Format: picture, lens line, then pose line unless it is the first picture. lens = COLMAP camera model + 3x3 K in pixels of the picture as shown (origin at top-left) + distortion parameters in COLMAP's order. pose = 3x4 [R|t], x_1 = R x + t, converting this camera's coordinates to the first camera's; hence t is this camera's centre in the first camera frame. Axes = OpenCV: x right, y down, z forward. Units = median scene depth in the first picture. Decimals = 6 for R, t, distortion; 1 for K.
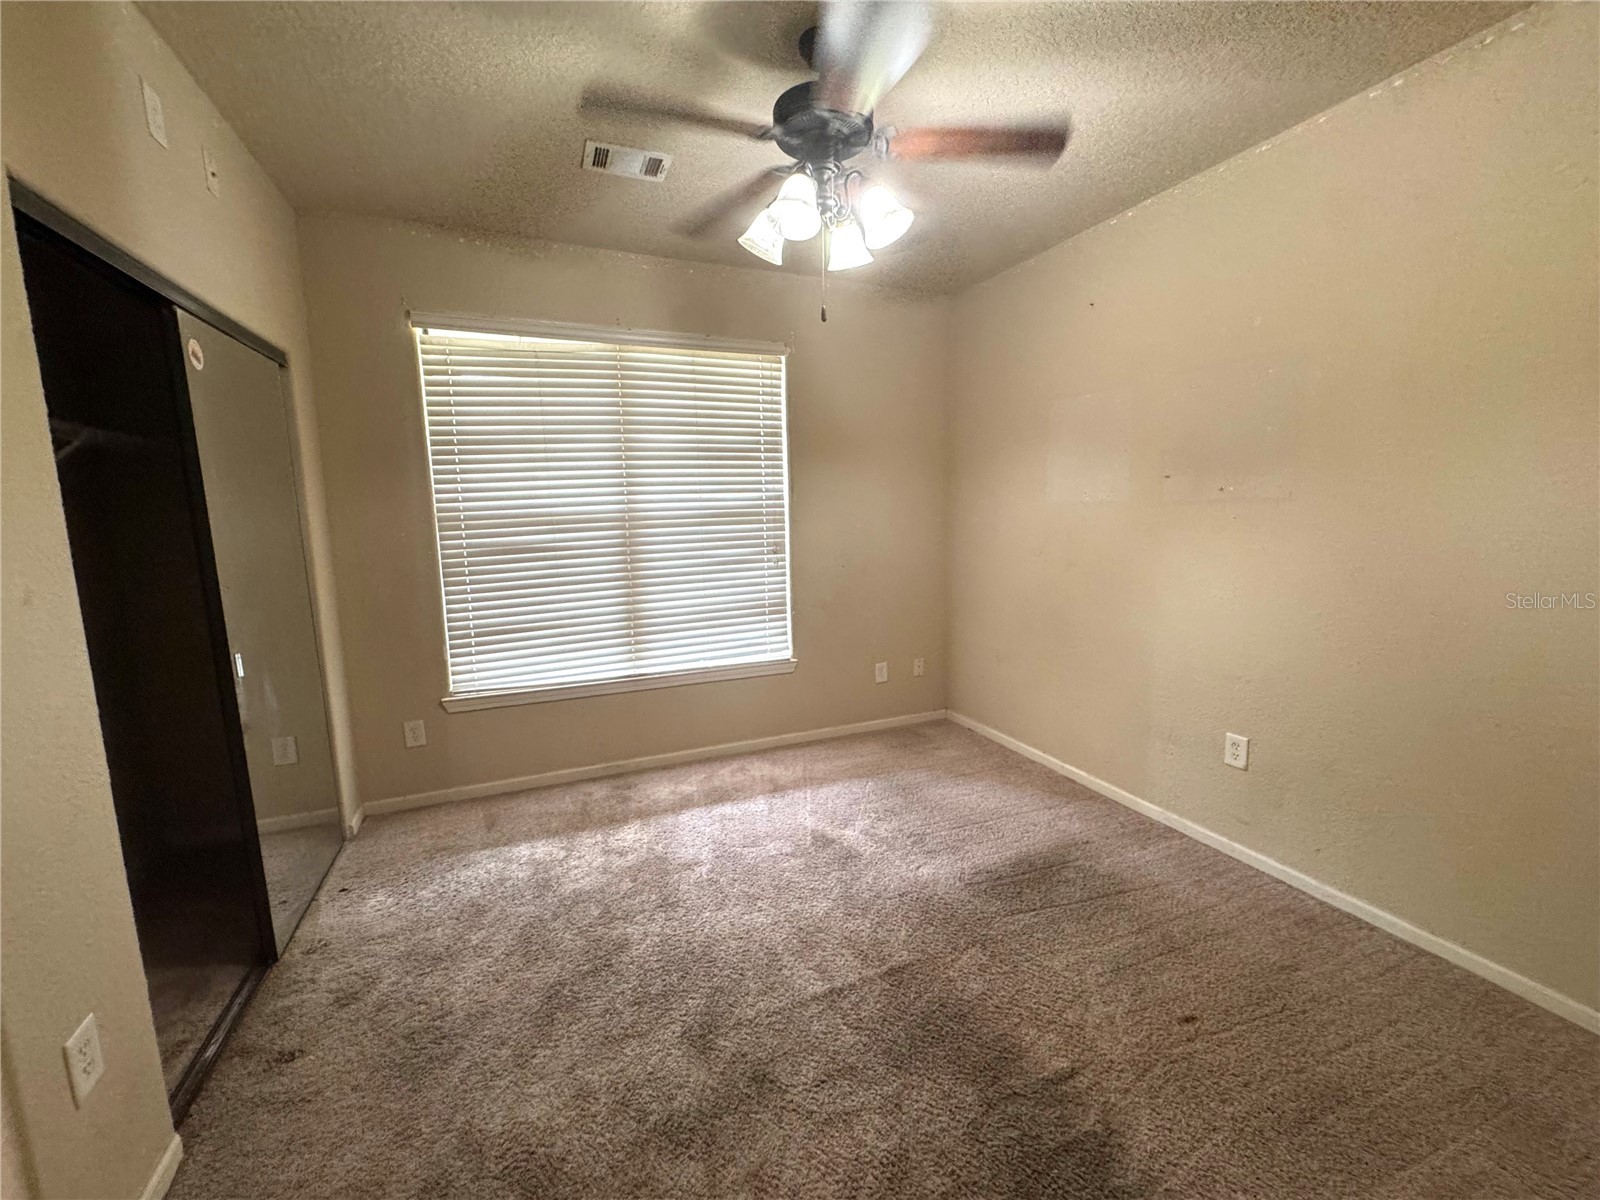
lens RADIAL K [[636.6, 0, 799.0], [0, 636.6, 601.2], [0, 0, 1]] dist [-0.001958, -0.000006]
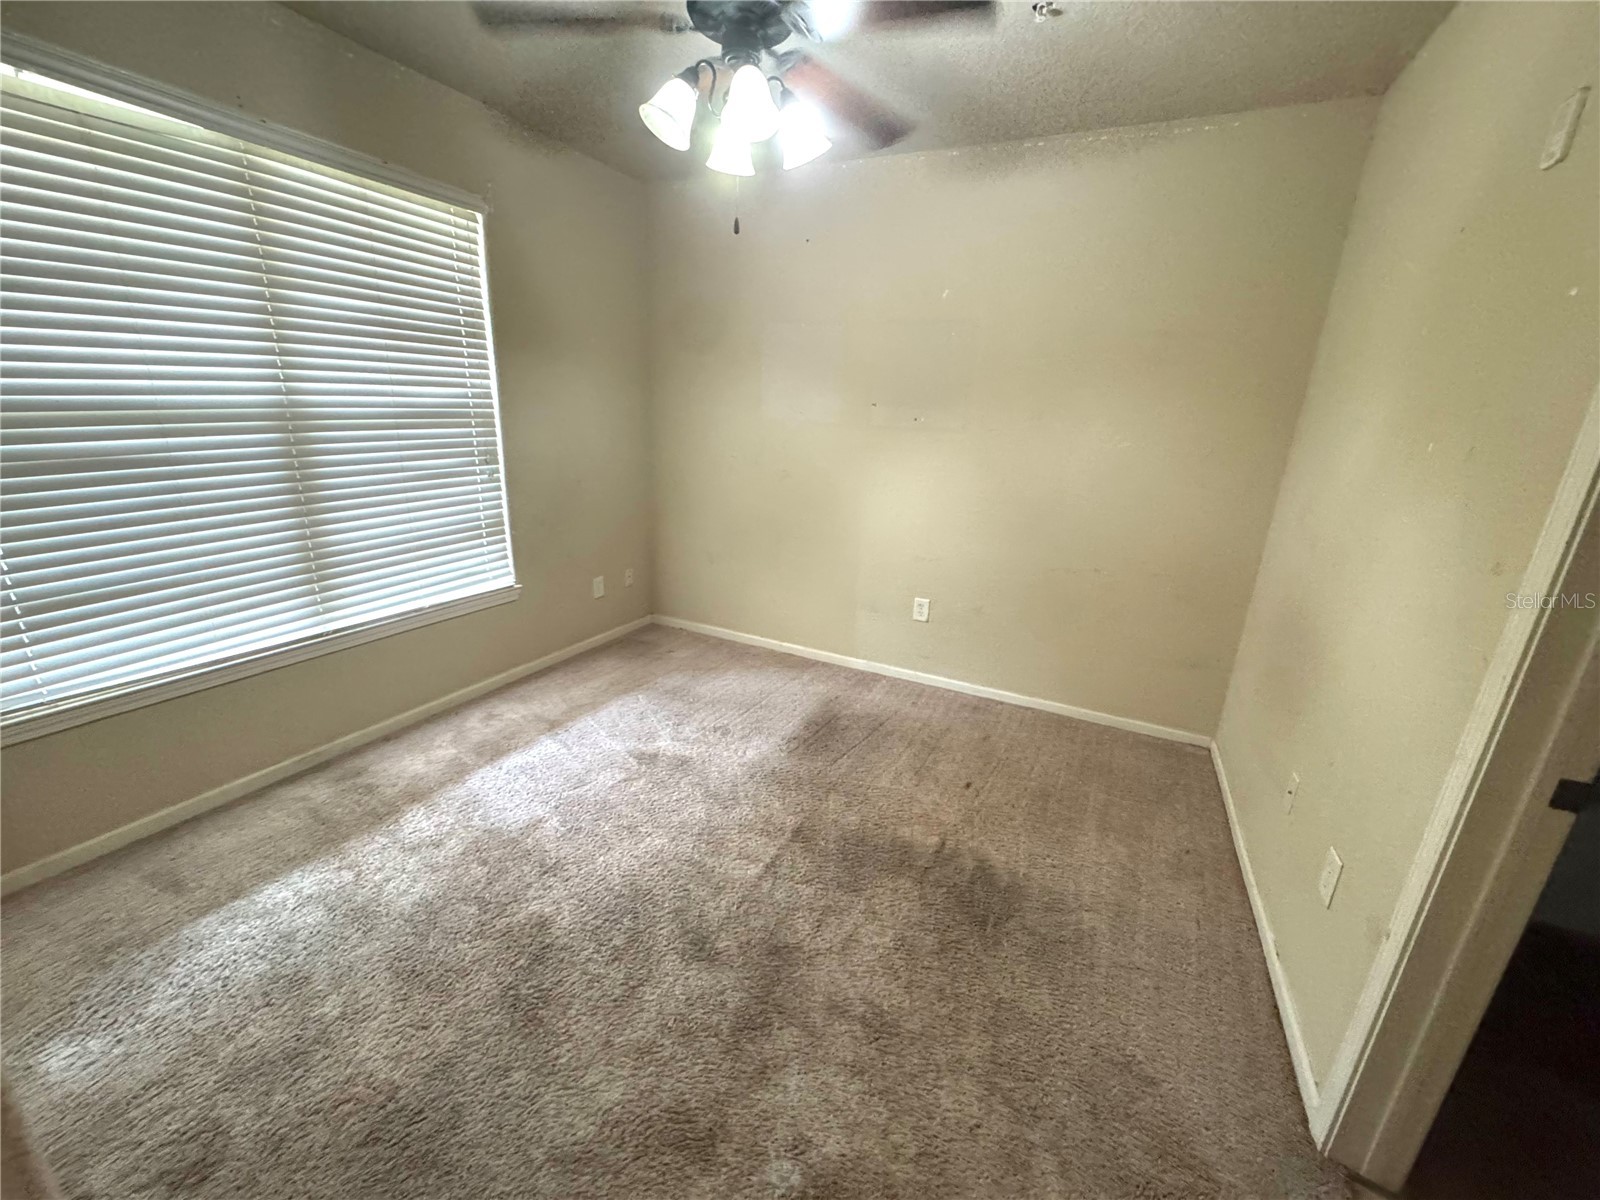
lens RADIAL K [[636.6, 0, 799.0], [0, 636.6, 601.2], [0, 0, 1]] dist [-0.001958, -0.000006]
pose [[0.755913, -0.141171, 0.639270, -0.331459], [0.035493, 0.983875, 0.175300, -0.033325], [-0.653709, -0.109822, 0.748735, 0.090058]]
